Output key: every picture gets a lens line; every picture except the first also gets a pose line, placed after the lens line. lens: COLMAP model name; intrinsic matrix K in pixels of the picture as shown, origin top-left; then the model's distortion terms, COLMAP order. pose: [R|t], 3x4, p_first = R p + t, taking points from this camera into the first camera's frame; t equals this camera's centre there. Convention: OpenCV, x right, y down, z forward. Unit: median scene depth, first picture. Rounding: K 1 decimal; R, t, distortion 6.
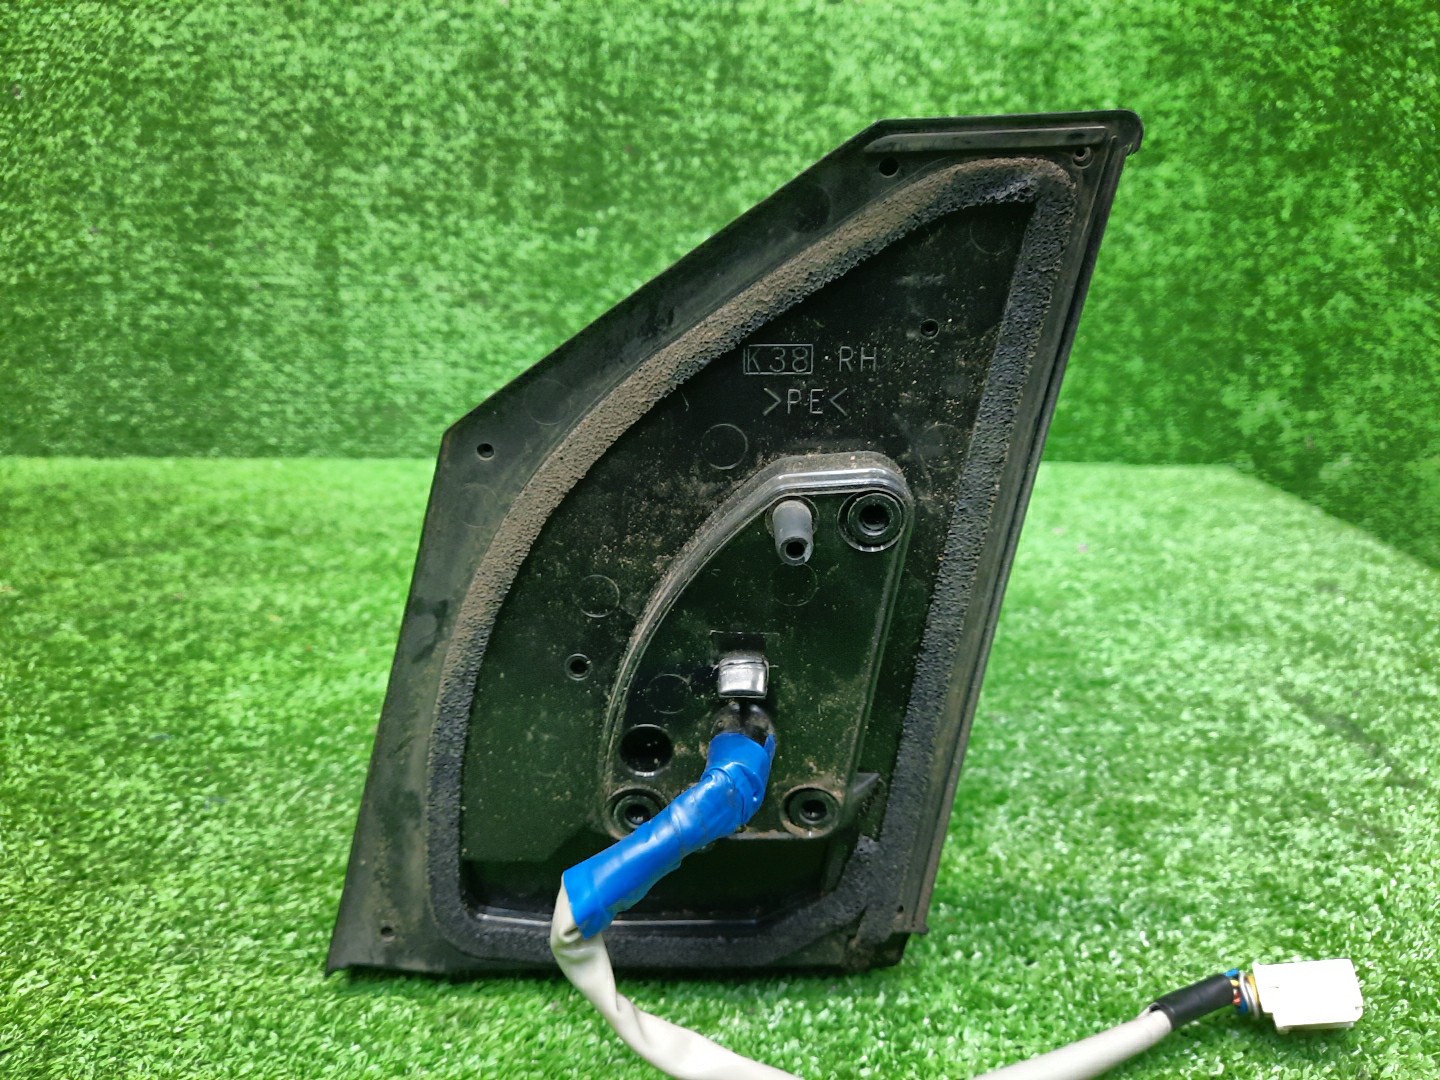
lens RADIAL K [[1115.1, 0, 731.3], [0, 1115.1, 537.6], [0, 0, 1]] dist [0.015186, -0.048292]
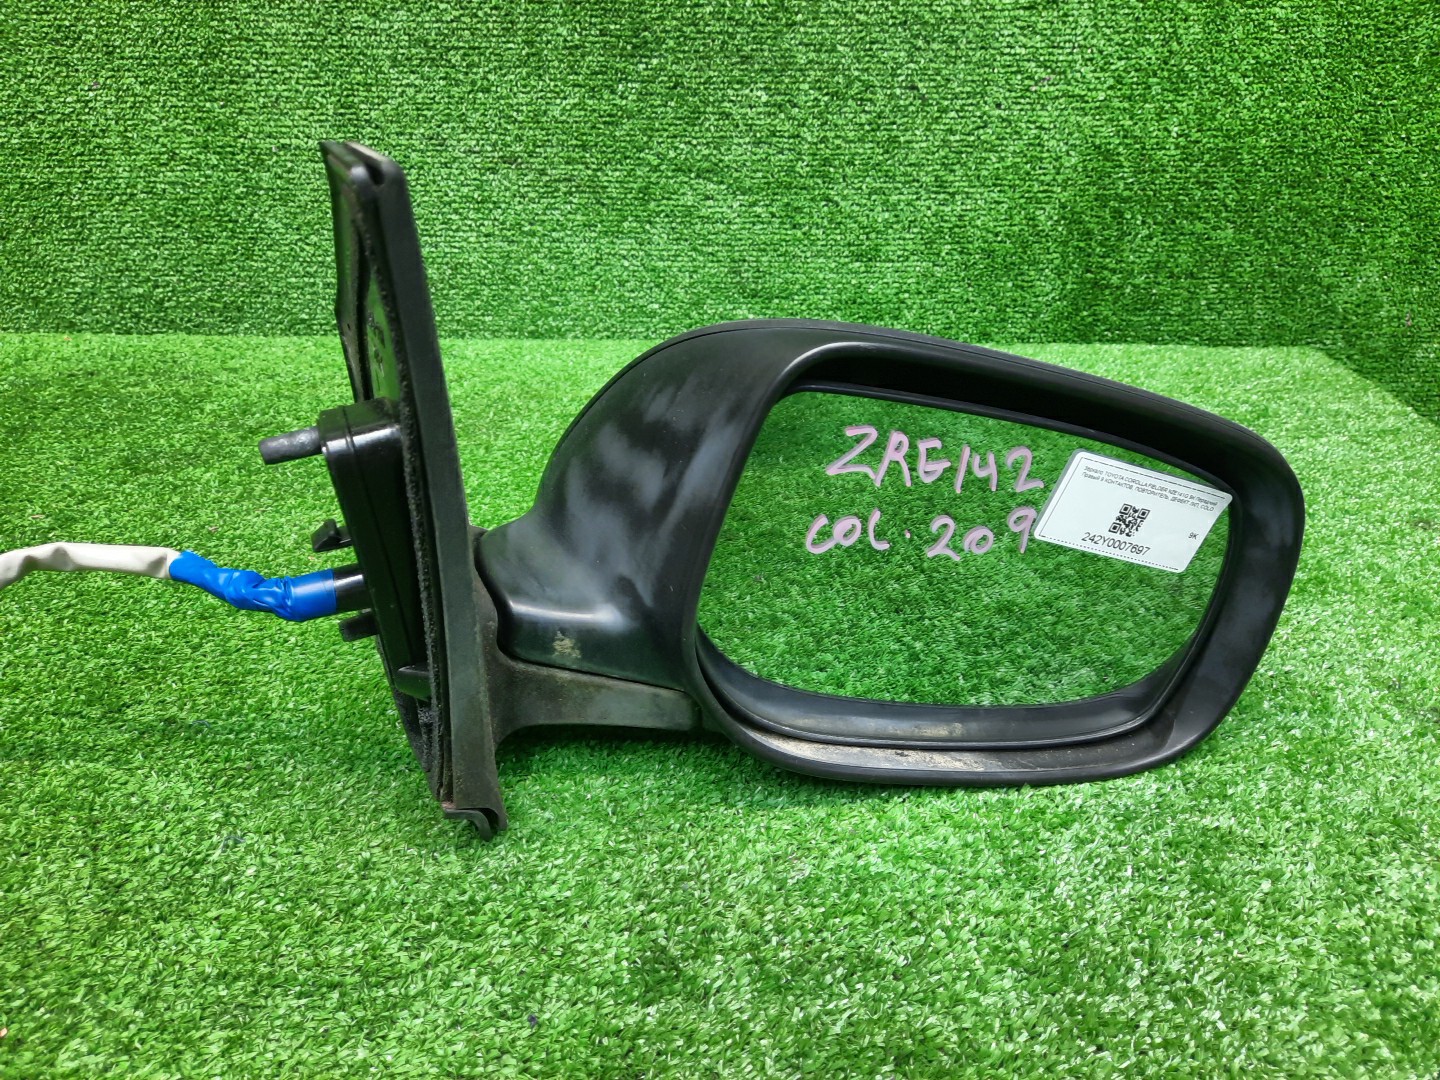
lens RADIAL K [[1090.8, 0, 723.6], [0, 1090.8, 548.9], [0, 0, 1]] dist [0.038519, -0.049162]
pose [[0.999017, 0.017035, -0.040926, -0.013035], [-0.008684, 0.980537, 0.196144, -0.131749], [0.043470, -0.195596, 0.979721, 0.087435]]
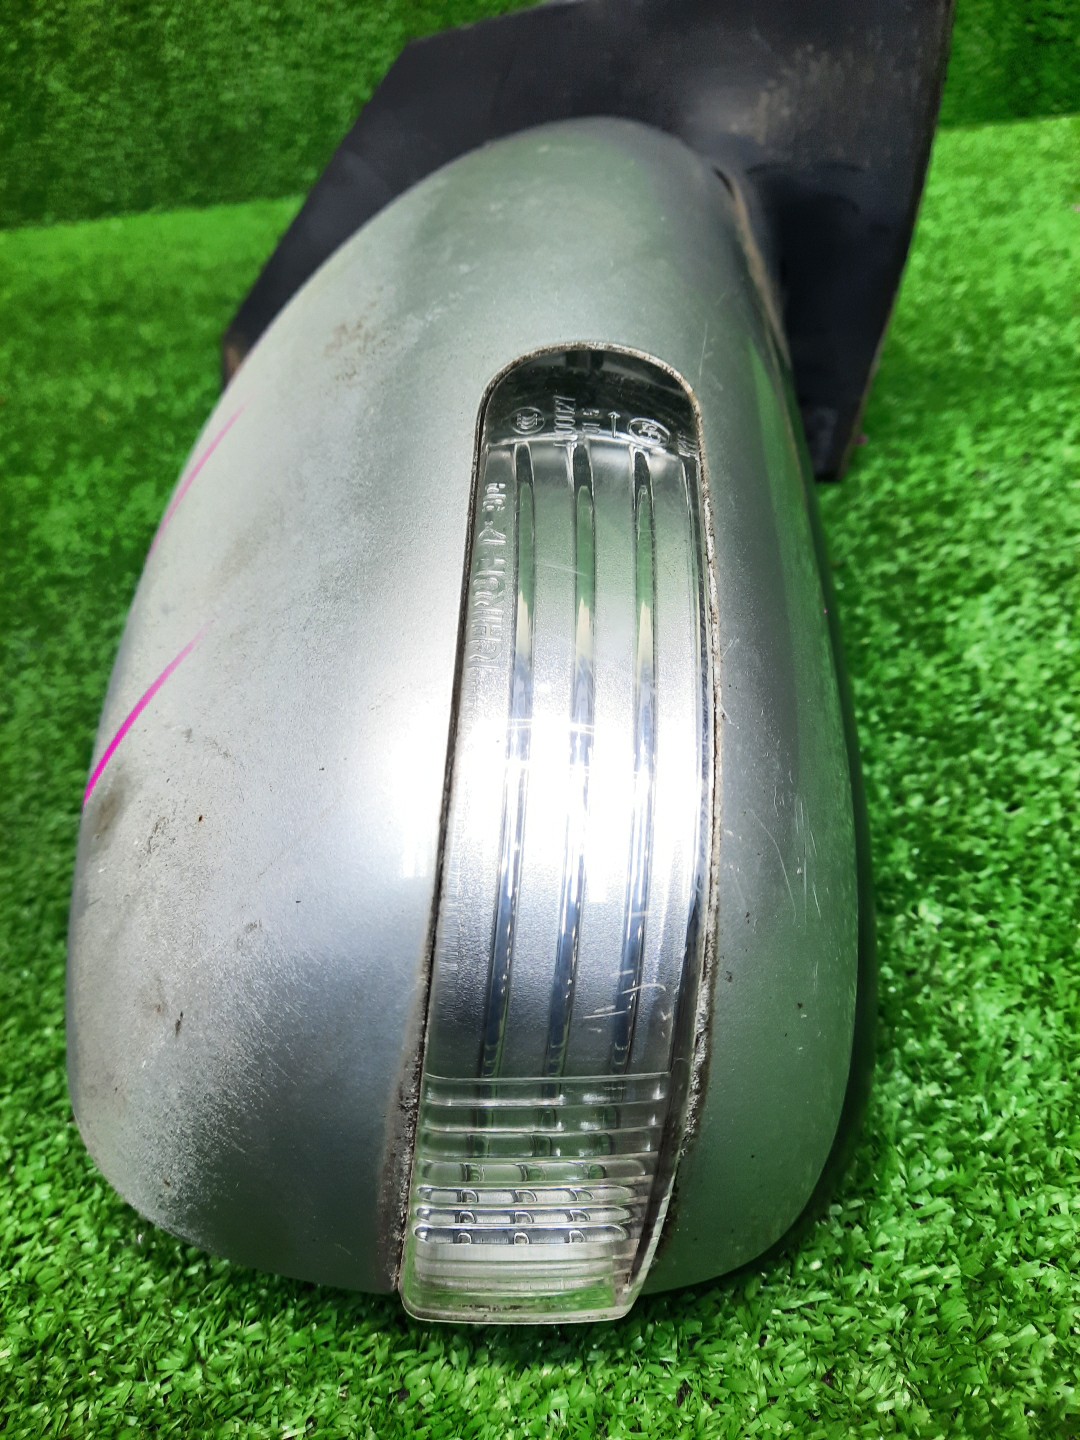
lens RADIAL K [[1153.4, 0, 540.0], [0, 1153.4, 720.0], [0, 0, 1]] dist [-0.007827, -0.008926]
pose [[0.988190, -0.046157, -0.146114, 0.038170], [0.096121, 0.929336, 0.356505, 0.006684], [0.119333, -0.366339, 0.922797, 0.149782]]
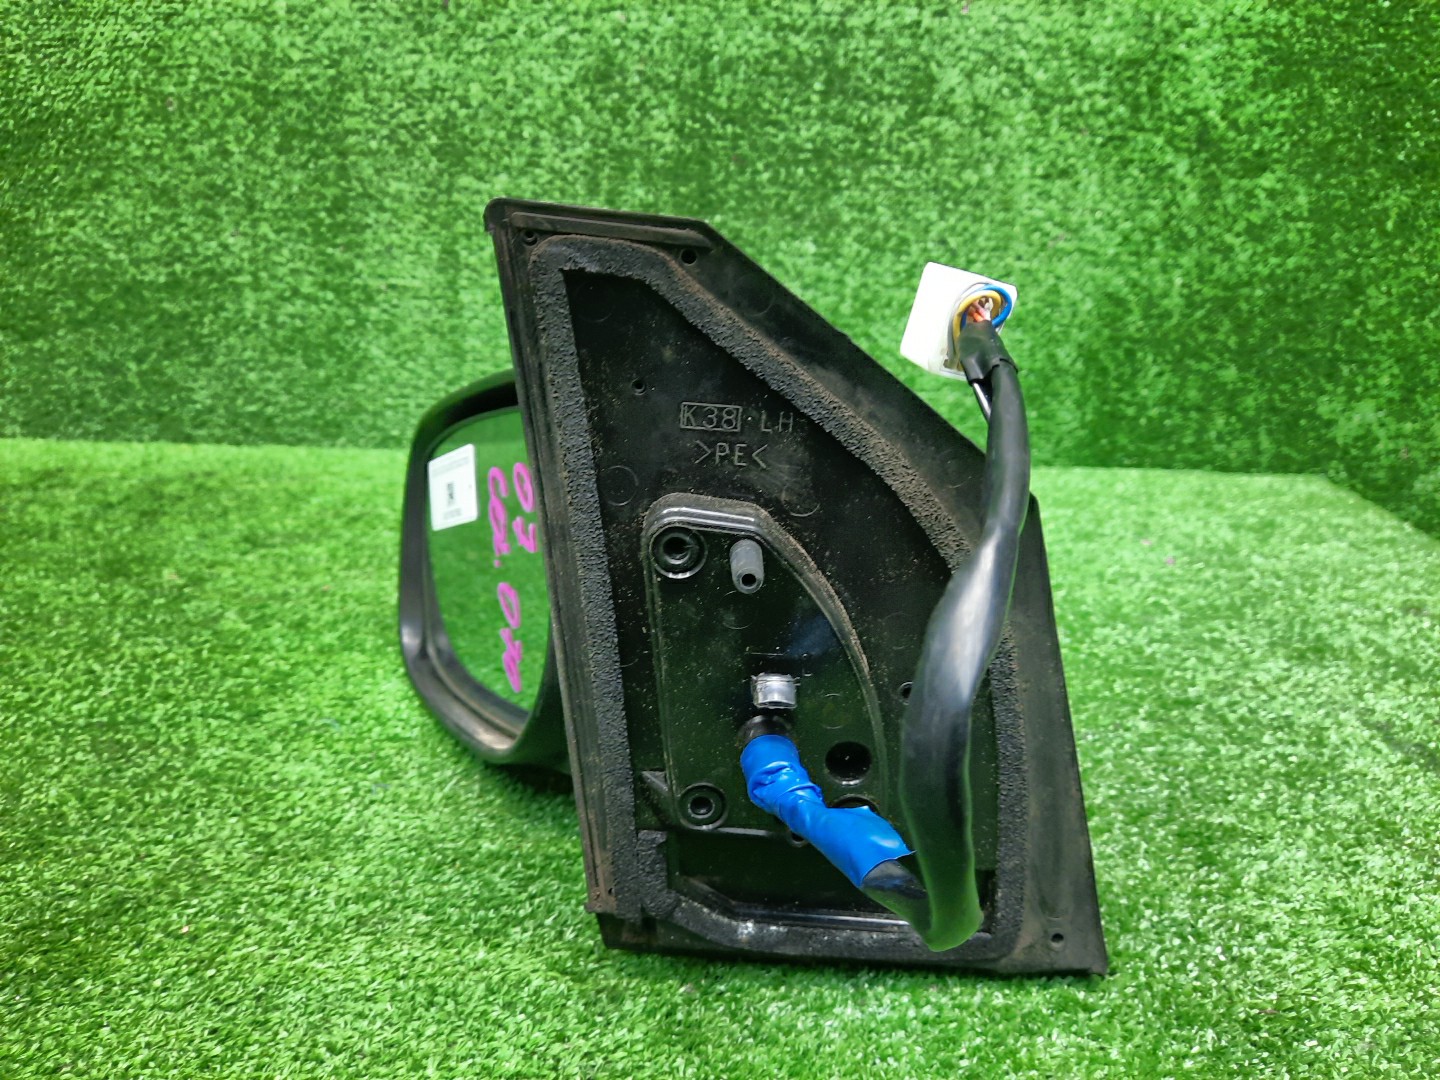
lens RADIAL K [[1108.2, 0, 728.7], [0, 1108.2, 539.5], [0, 0, 1]] dist [0.026593, -0.055420]
pose [[0.997273, 0.027507, -0.068478, -0.029092], [-0.025413, 0.999188, 0.031269, -0.042974], [0.069283, -0.029444, 0.997162, -0.067220]]
